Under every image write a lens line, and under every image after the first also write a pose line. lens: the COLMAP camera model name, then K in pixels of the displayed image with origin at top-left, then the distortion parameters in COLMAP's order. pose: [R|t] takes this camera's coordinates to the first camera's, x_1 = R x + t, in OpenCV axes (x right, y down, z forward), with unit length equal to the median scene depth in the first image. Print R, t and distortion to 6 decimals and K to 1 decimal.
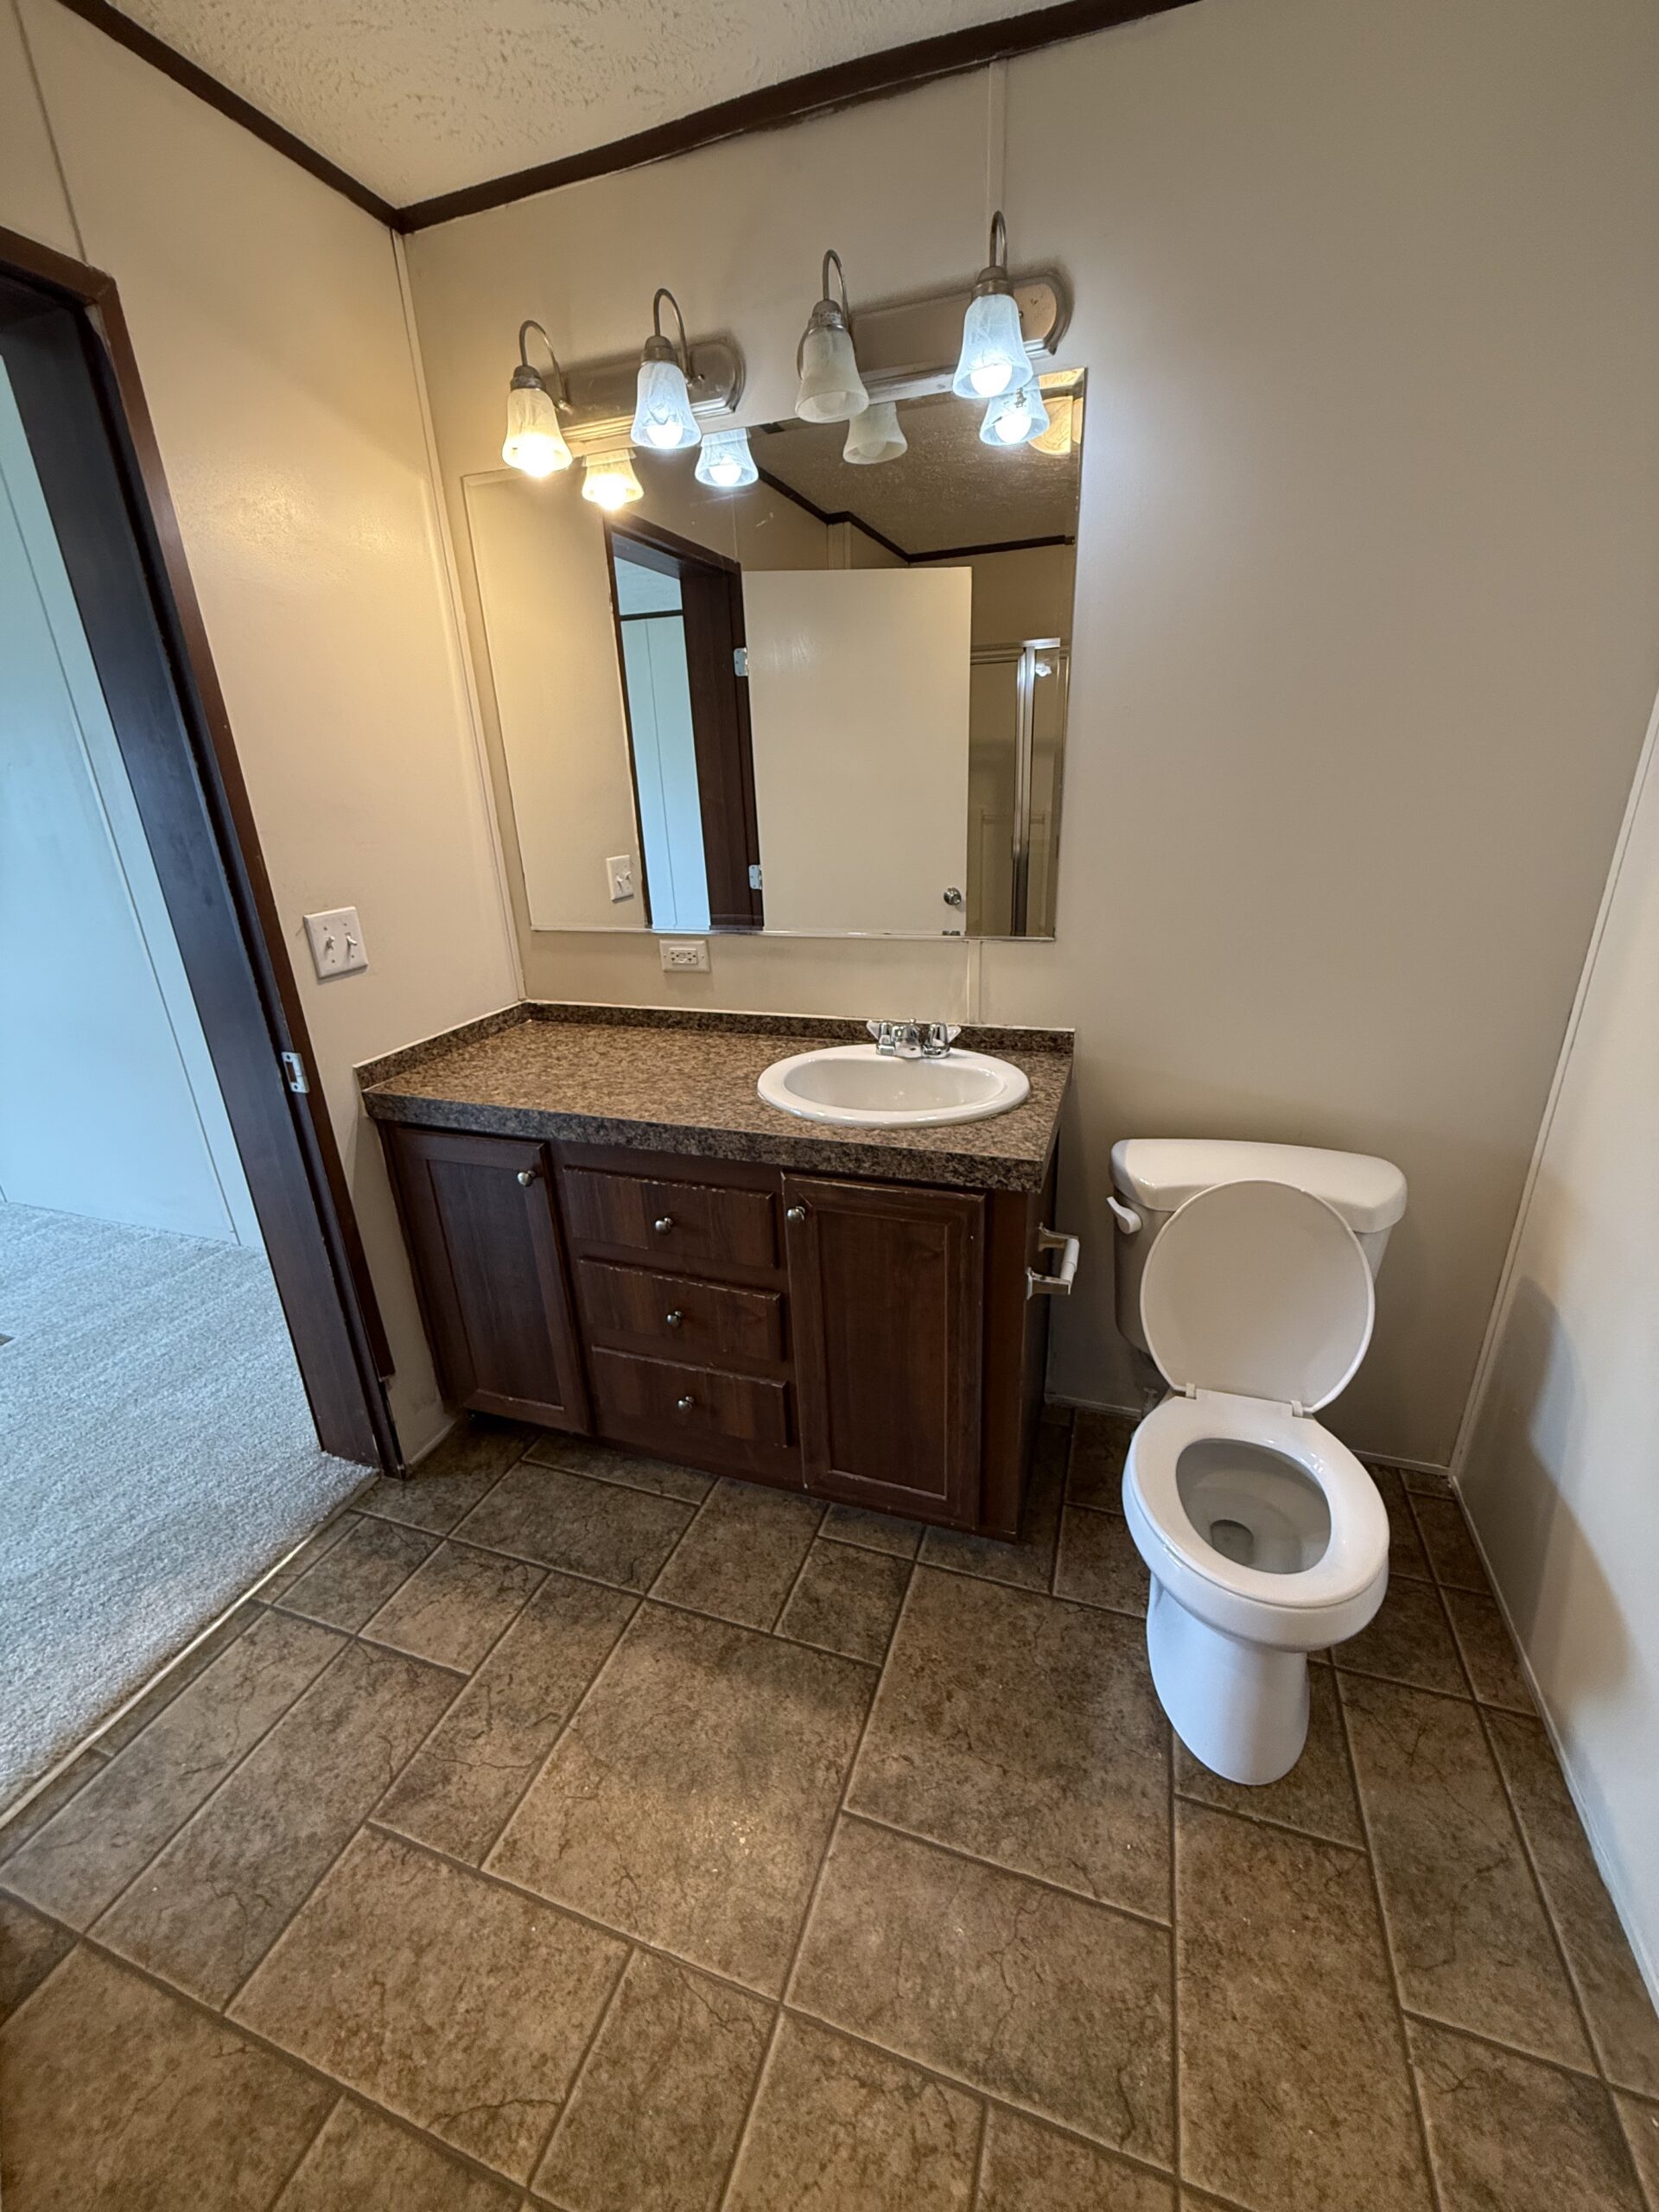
lens RADIAL K [[882.0, 0, 830.1], [0, 882.0, 1097.9], [0, 0, 1]] dist [-0.001382, 0.000326]
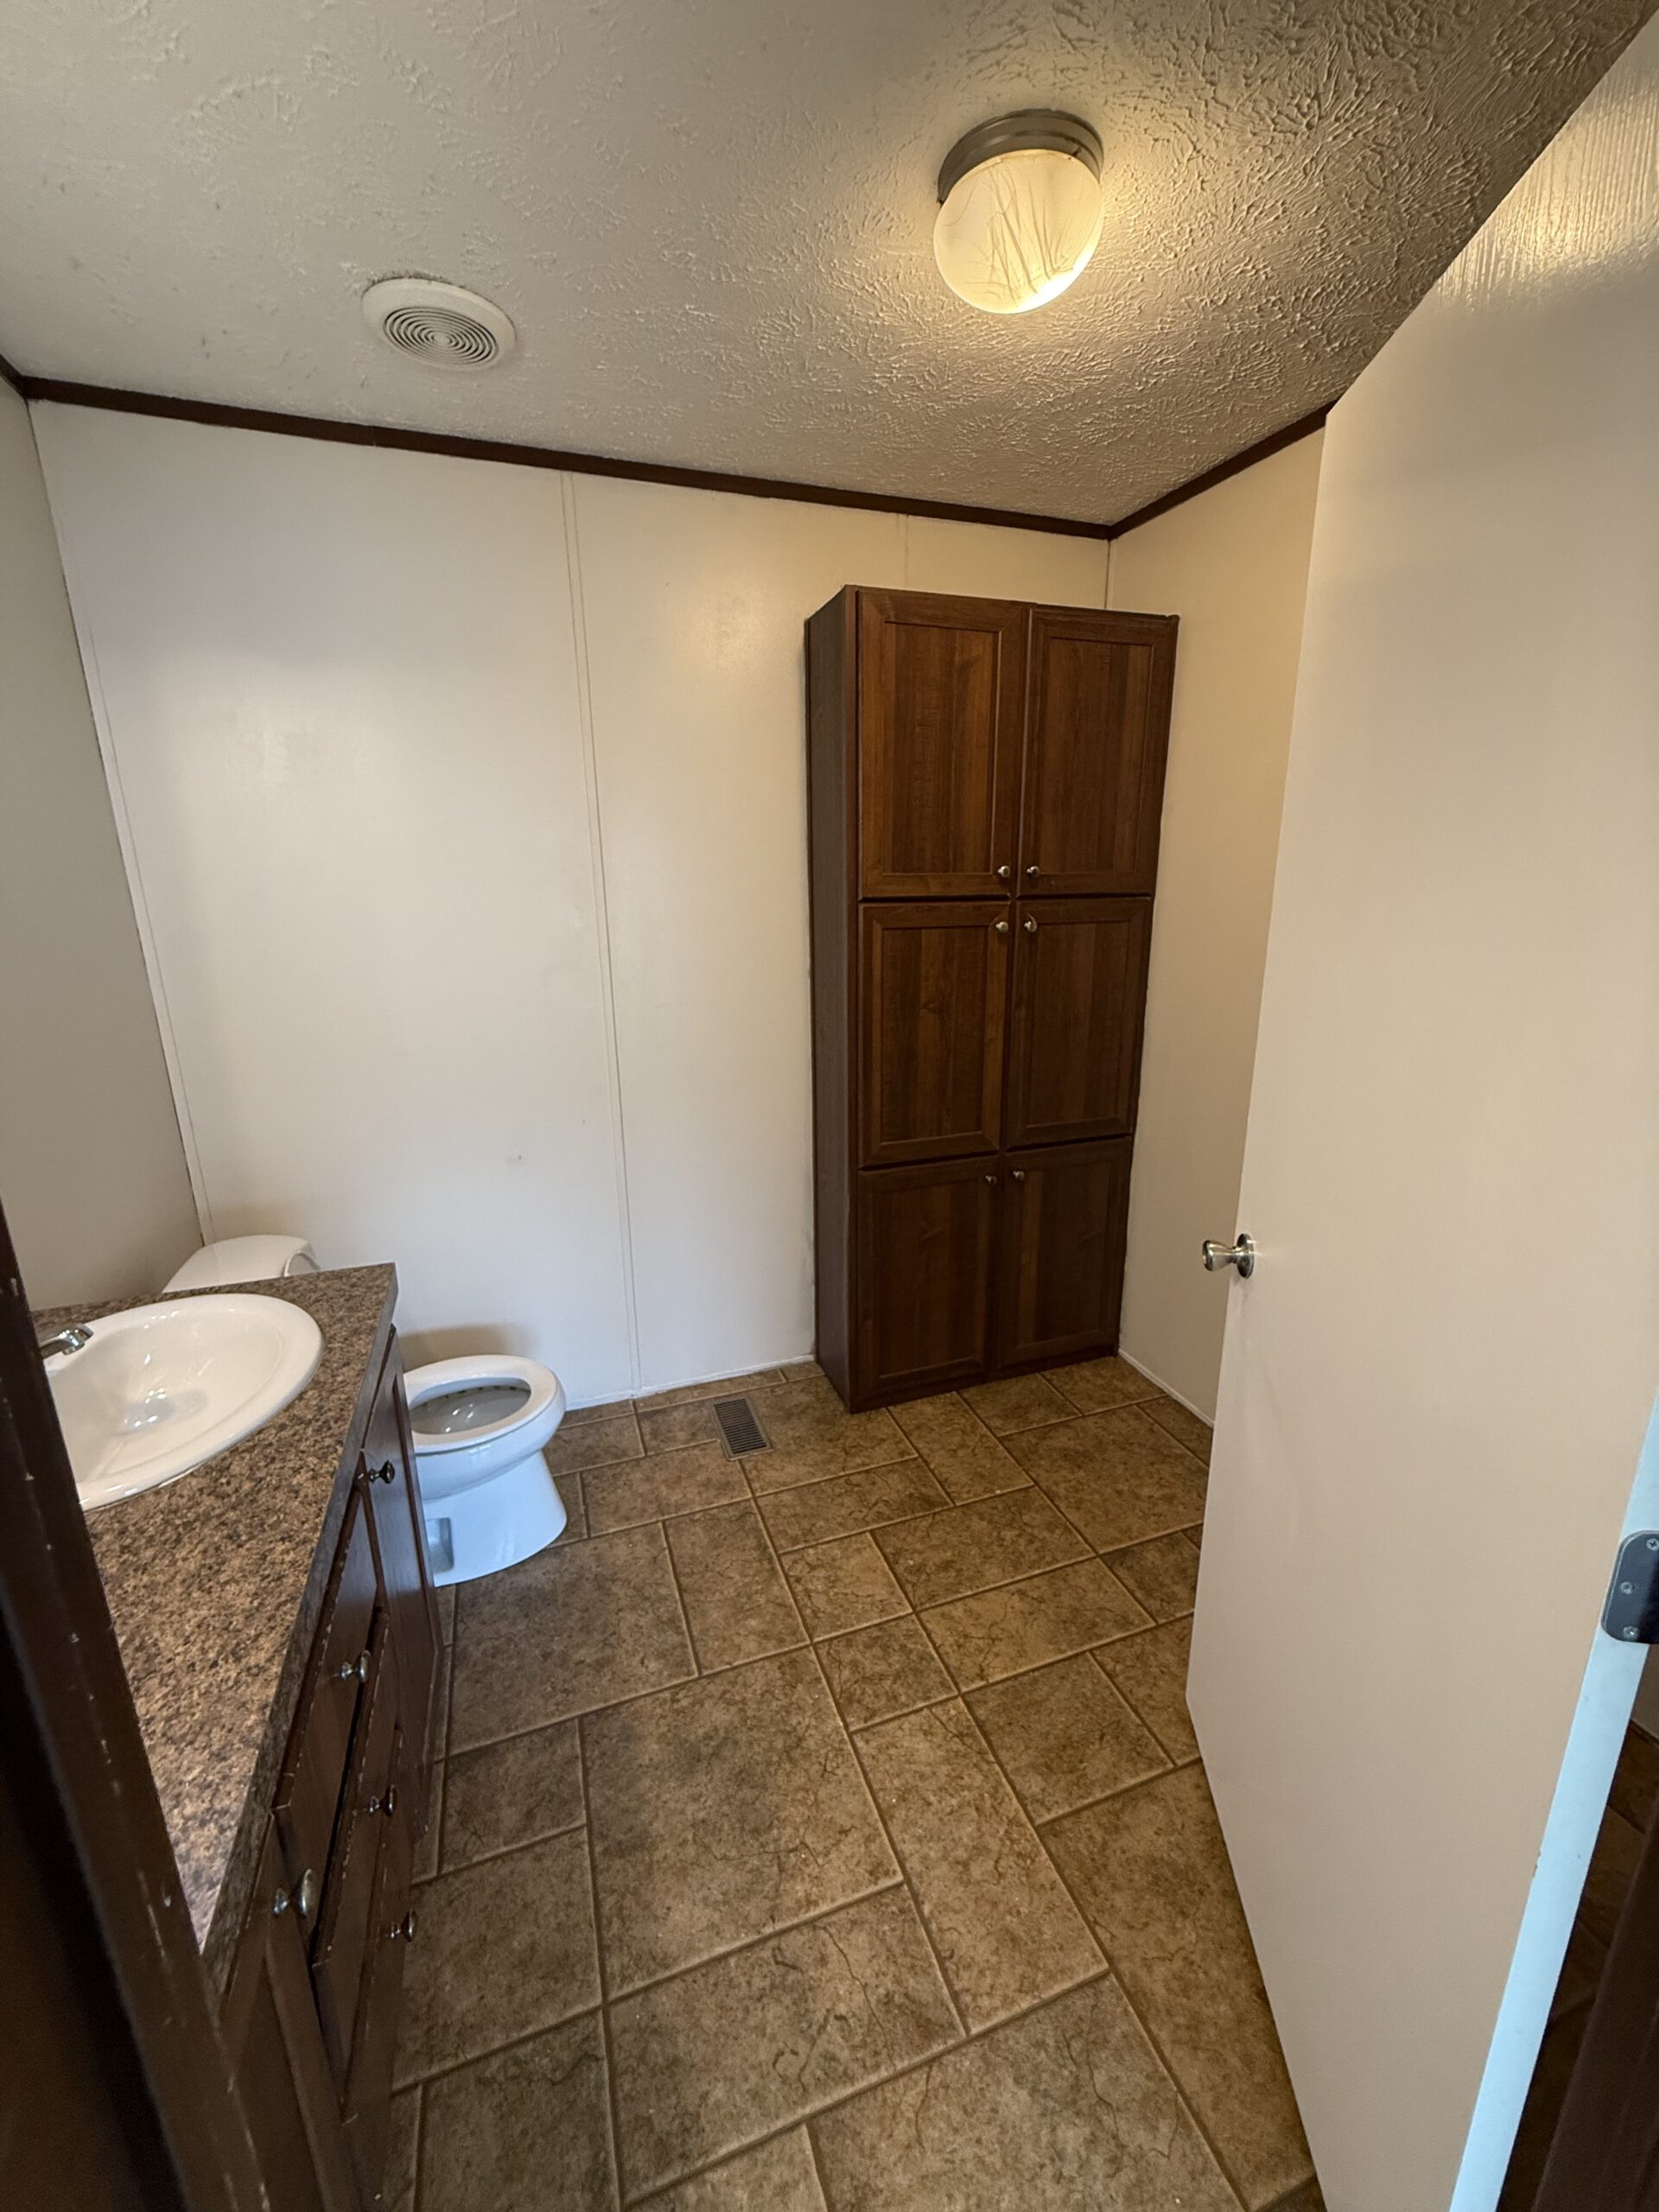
lens RADIAL K [[882.0, 0, 827.7], [0, 882.0, 1107.2], [0, 0, 1]] dist [-0.001382, 0.000326]
pose [[-0.624204, -0.161905, 0.764301, -0.980426], [0.302443, 0.851936, 0.427473, -0.431061], [-0.720346, 0.497988, -0.482815, 1.069930]]
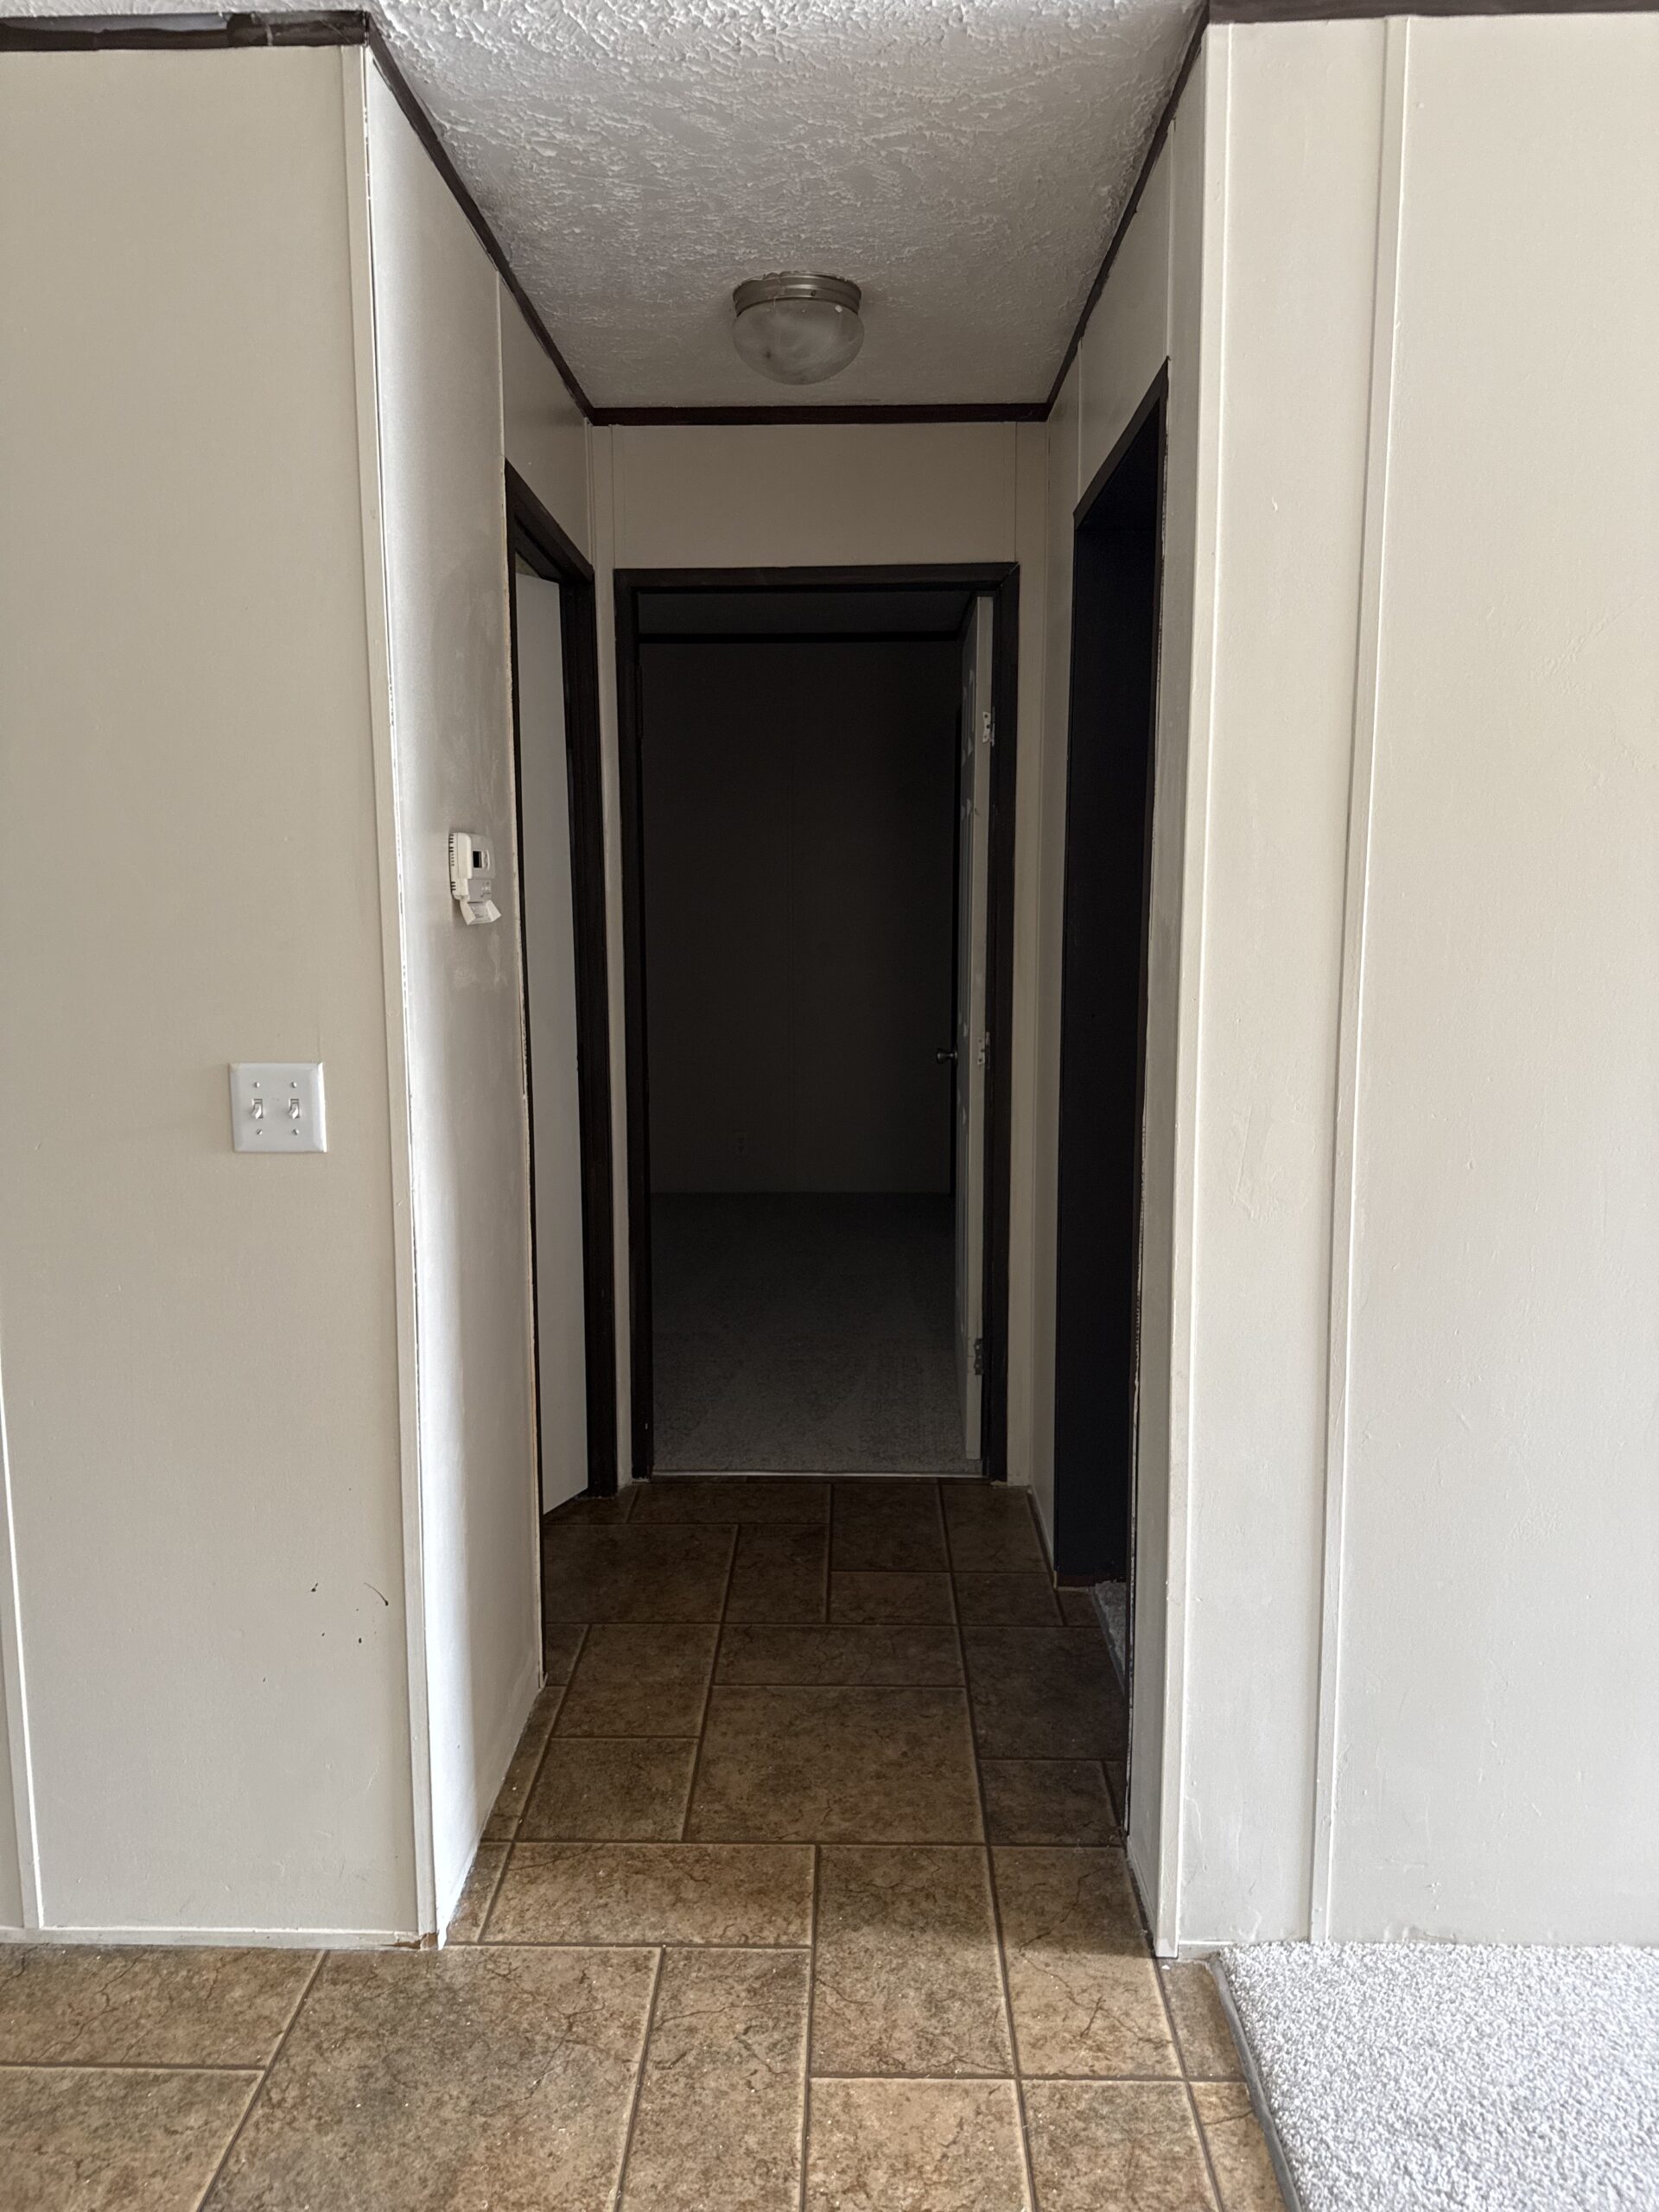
lens RADIAL K [[1564.8, 0, 829.4], [0, 1564.8, 1096.5], [0, 0, 1]] dist [0.012009, -0.022902]
pose [[-0.949871, 0.088168, -0.299952, -0.131309], [-0.069660, 0.875610, 0.477970, -0.751819], [0.304783, 0.474904, -0.825575, 1.947644]]
